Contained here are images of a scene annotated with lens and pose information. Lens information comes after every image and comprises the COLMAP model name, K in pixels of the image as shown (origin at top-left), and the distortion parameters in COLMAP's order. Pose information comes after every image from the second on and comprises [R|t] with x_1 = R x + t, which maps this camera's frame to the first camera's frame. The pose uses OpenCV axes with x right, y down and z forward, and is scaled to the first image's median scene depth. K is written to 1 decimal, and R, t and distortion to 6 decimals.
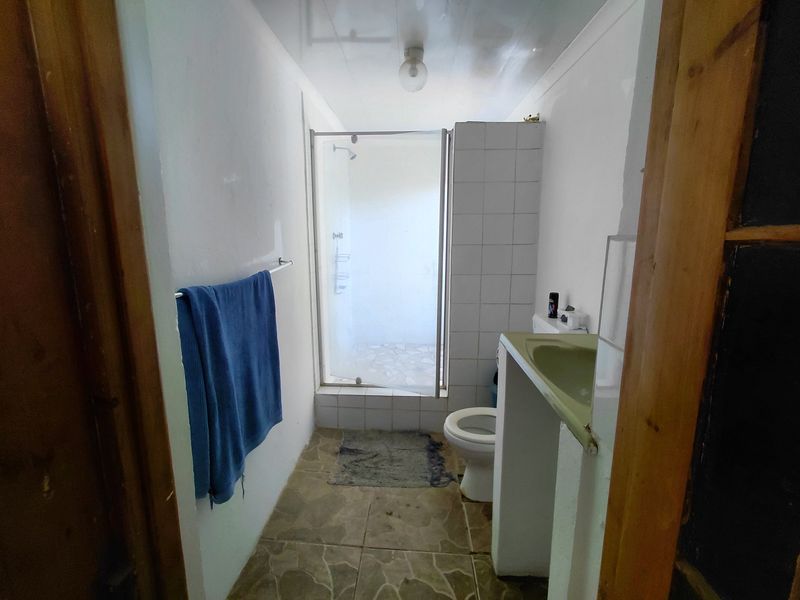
lens RADIAL K [[367.1, 0, 400.9], [0, 367.1, 298.4], [0, 0, 1]] dist [-0.001592, -0.003055]
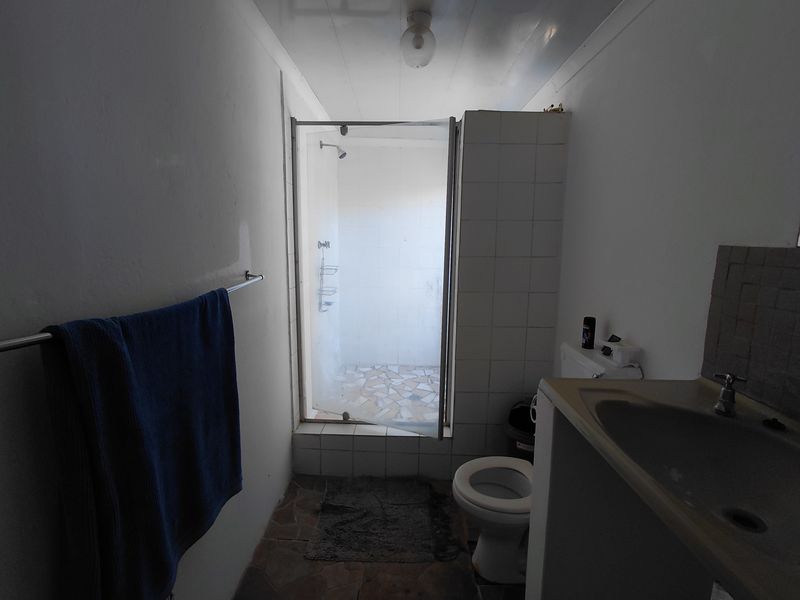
lens RADIAL K [[367.1, 0, 397.6], [0, 367.1, 298.4], [0, 0, 1]] dist [-0.001592, -0.003055]
pose [[0.999767, 0.008095, 0.020004, -0.019079], [-0.007523, 0.999566, -0.028498, -0.027285], [-0.020226, 0.028340, 0.999394, 0.180909]]
